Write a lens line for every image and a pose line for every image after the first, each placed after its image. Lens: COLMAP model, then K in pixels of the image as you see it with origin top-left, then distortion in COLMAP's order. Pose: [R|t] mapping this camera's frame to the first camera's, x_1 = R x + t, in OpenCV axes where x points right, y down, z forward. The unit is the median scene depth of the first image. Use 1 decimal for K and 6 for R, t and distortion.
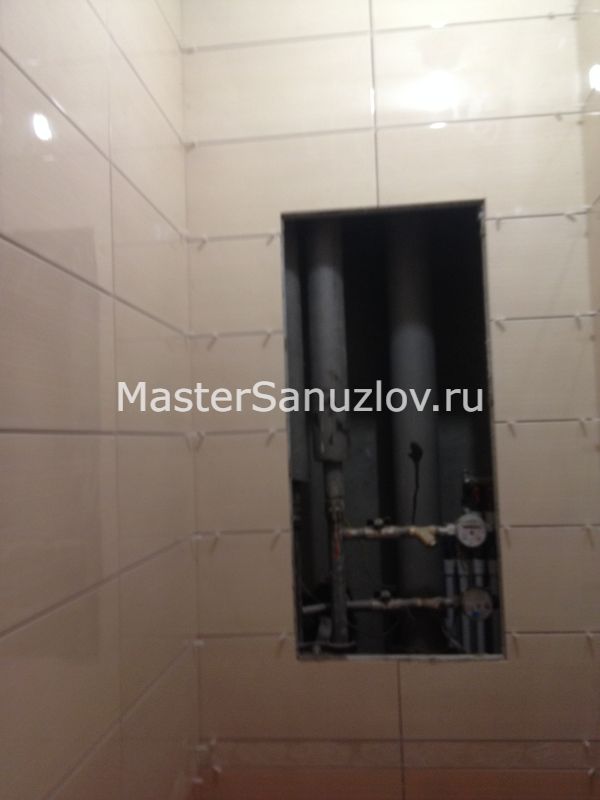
lens RADIAL K [[767.0, 0, 295.2], [0, 767.0, 398.3], [0, 0, 1]] dist [0.094208, -0.172627]
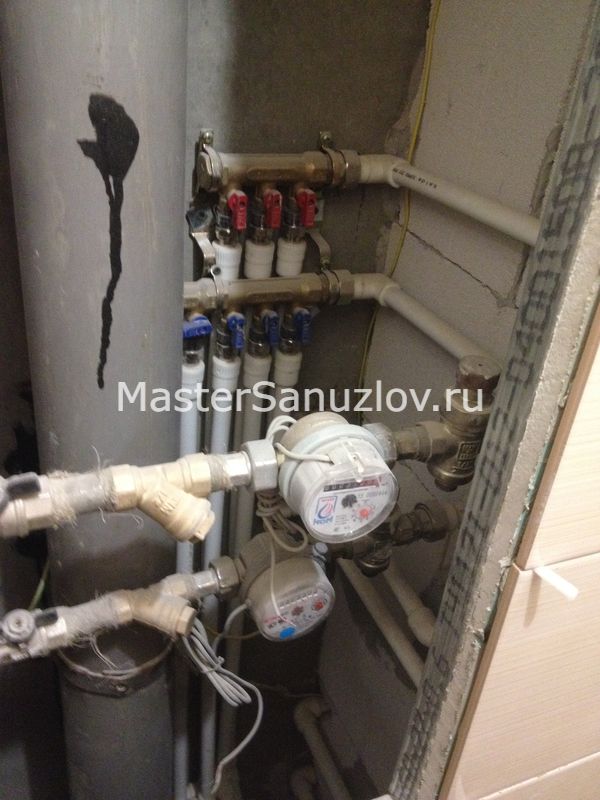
lens RADIAL K [[767.0, 0, 295.2], [0, 767.0, 398.3], [0, 0, 1]] dist [0.094208, -0.172627]
pose [[0.865473, -0.157326, 0.475610, 0.082451], [-0.150579, 0.823801, 0.546514, -0.005475], [-0.477789, -0.544610, 0.689288, 0.810316]]
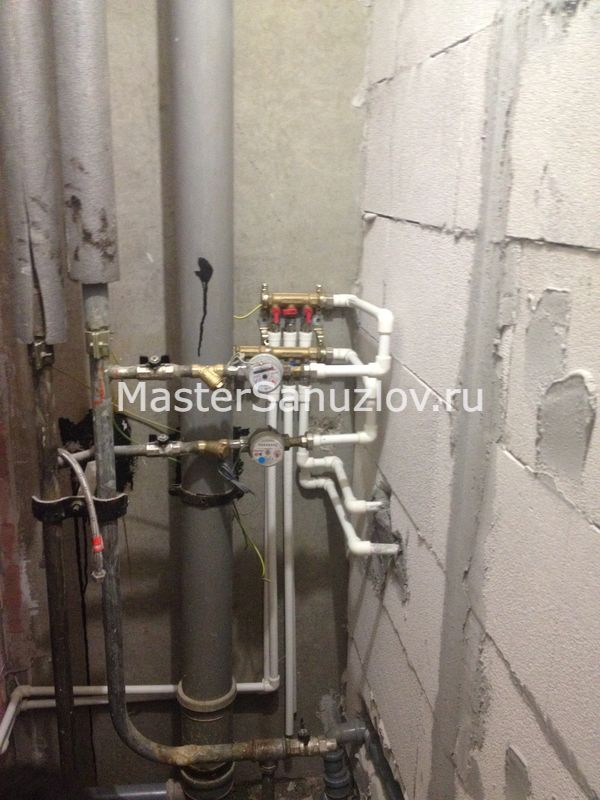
lens RADIAL K [[767.0, 0, 295.2], [0, 767.0, 398.3], [0, 0, 1]] dist [0.094208, -0.172627]
pose [[0.974198, -0.012216, 0.225364, 0.070714], [-0.060106, 0.948431, 0.311233, -0.063975], [-0.217544, -0.316748, 0.923225, 0.202059]]
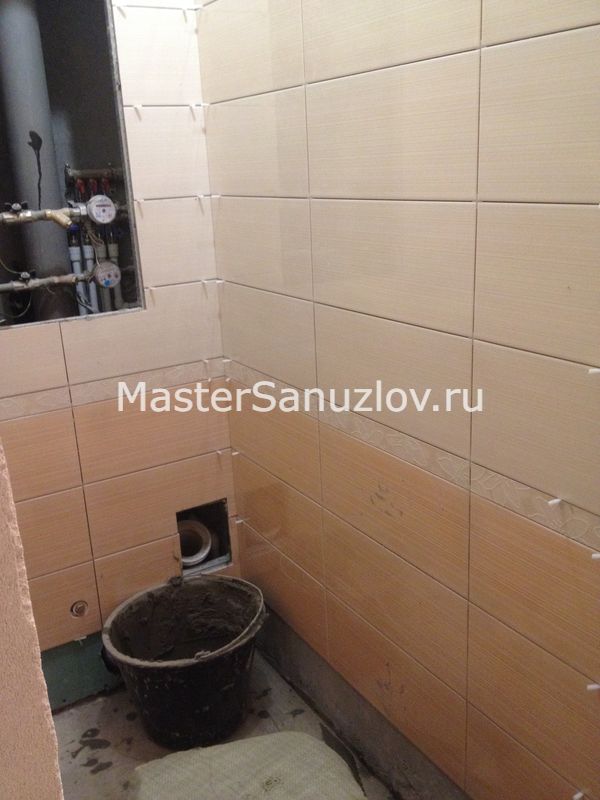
lens RADIAL K [[767.0, 0, 295.2], [0, 767.0, 398.3], [0, 0, 1]] dist [0.094208, -0.172627]
pose [[0.799044, -0.183992, 0.572429, -0.247173], [-0.011859, 0.947022, 0.320950, 0.063179], [-0.601155, -0.263241, 0.754531, -0.112041]]
